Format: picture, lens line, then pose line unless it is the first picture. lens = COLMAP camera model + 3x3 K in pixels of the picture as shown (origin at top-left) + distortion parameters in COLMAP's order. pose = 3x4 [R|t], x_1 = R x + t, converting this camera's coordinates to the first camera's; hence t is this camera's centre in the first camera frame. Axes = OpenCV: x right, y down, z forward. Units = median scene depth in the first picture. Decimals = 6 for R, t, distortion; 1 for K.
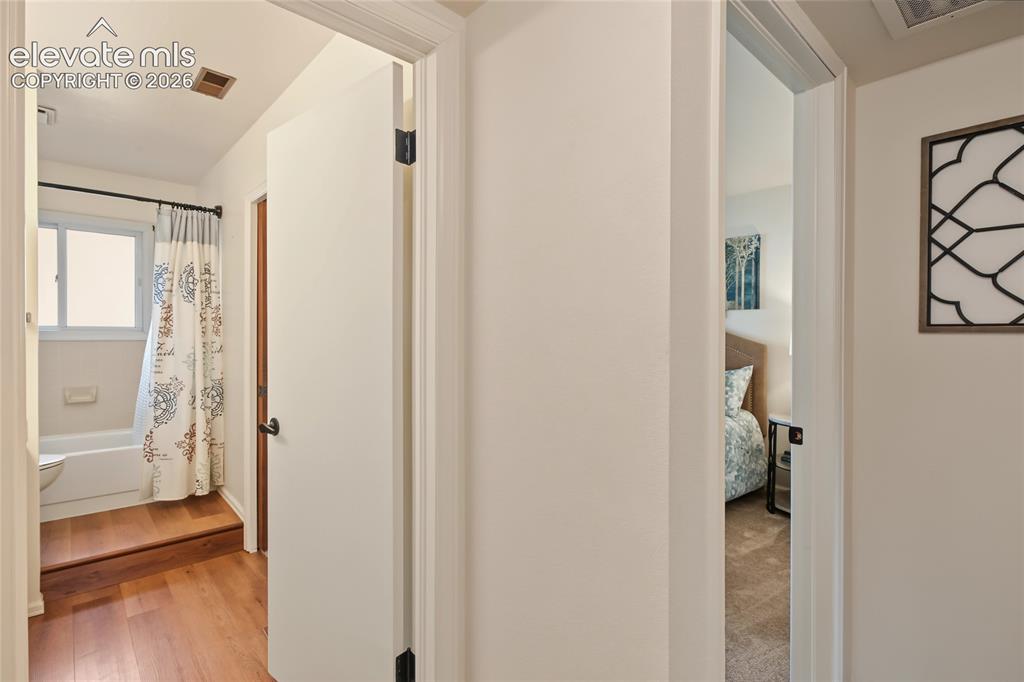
lens RADIAL K [[496.3, 0, 522.4], [0, 496.3, 332.3], [0, 0, 1]] dist [0.002624, 0.000598]
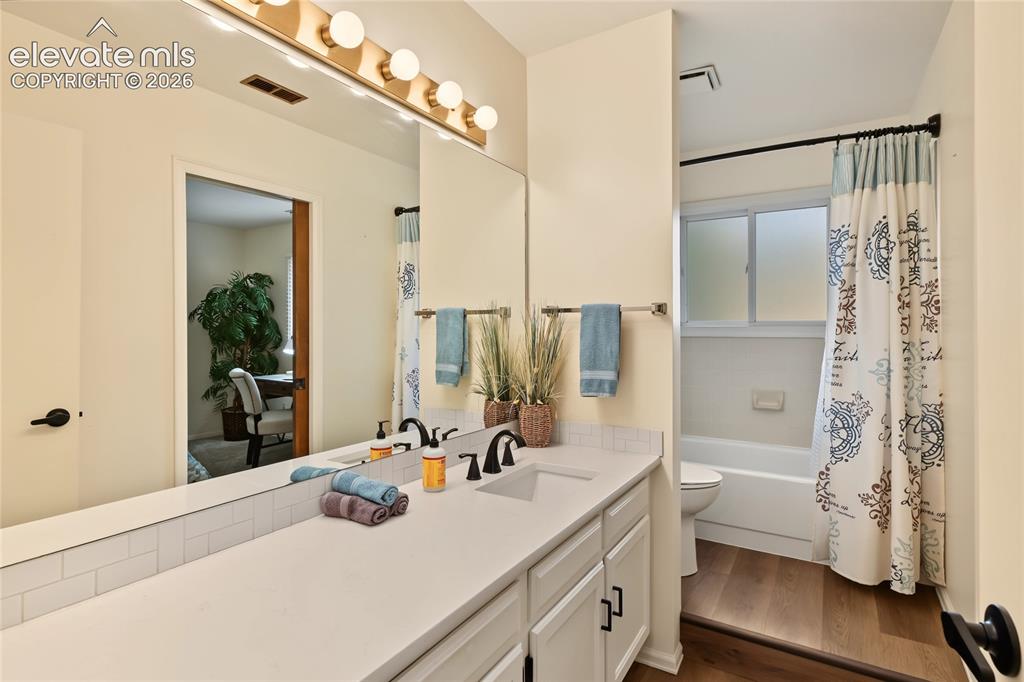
lens RADIAL K [[496.3, 0, 522.4], [0, 496.3, 332.3], [0, 0, 1]] dist [0.002624, 0.000598]
pose [[0.265414, -0.003426, -0.964129, -0.176606], [0.003559, 0.999990, -0.002574, 0.008034], [0.964128, -0.002749, 0.265423, 0.386054]]
